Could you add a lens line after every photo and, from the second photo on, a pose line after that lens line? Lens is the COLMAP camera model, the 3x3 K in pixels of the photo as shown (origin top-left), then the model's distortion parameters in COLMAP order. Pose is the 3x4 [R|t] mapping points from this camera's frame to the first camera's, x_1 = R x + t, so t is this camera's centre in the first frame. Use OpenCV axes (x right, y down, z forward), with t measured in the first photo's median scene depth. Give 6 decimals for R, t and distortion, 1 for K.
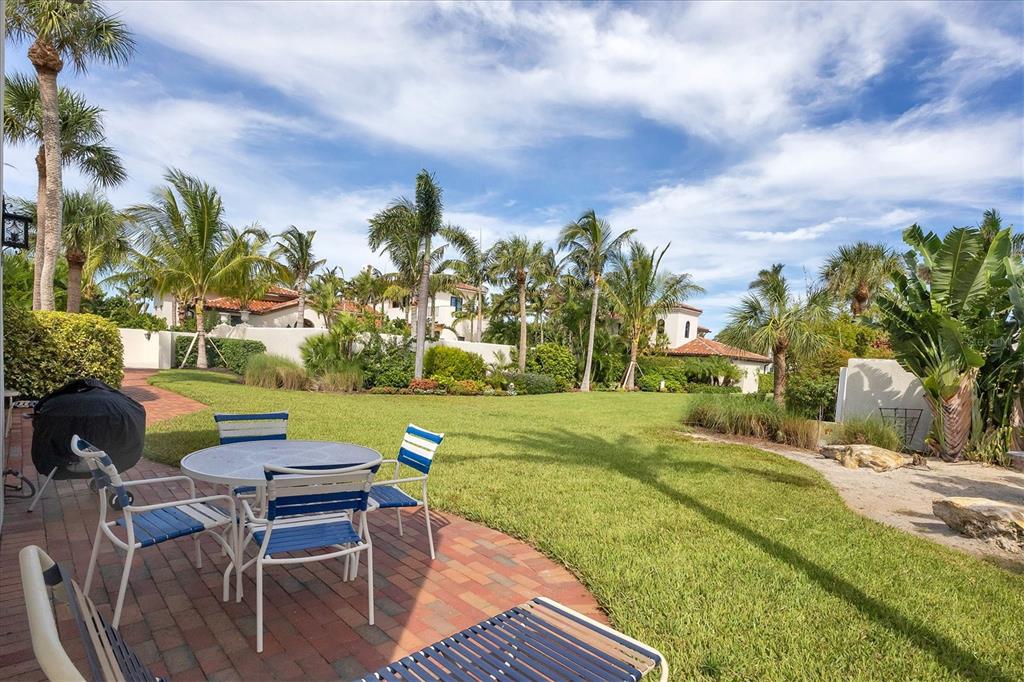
lens RADIAL K [[457.7, 0, 511.7], [0, 457.7, 348.3], [0, 0, 1]] dist [-0.051491, 0.000180]
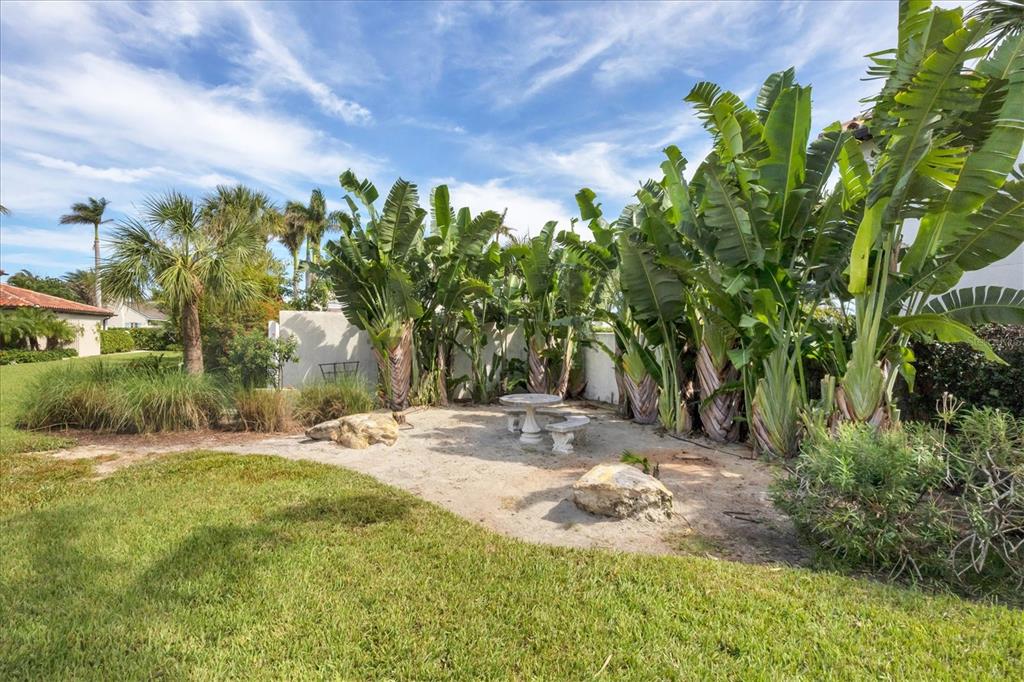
lens RADIAL K [[449.3, 0, 458.1], [0, 449.3, 339.9], [0, 0, 1]] dist [-0.009707, -0.000136]
pose [[0.338639, -0.072800, 0.938096, 0.031799], [-0.011224, 0.996619, 0.081393, 0.002556], [-0.940850, -0.038092, 0.336677, 0.233320]]
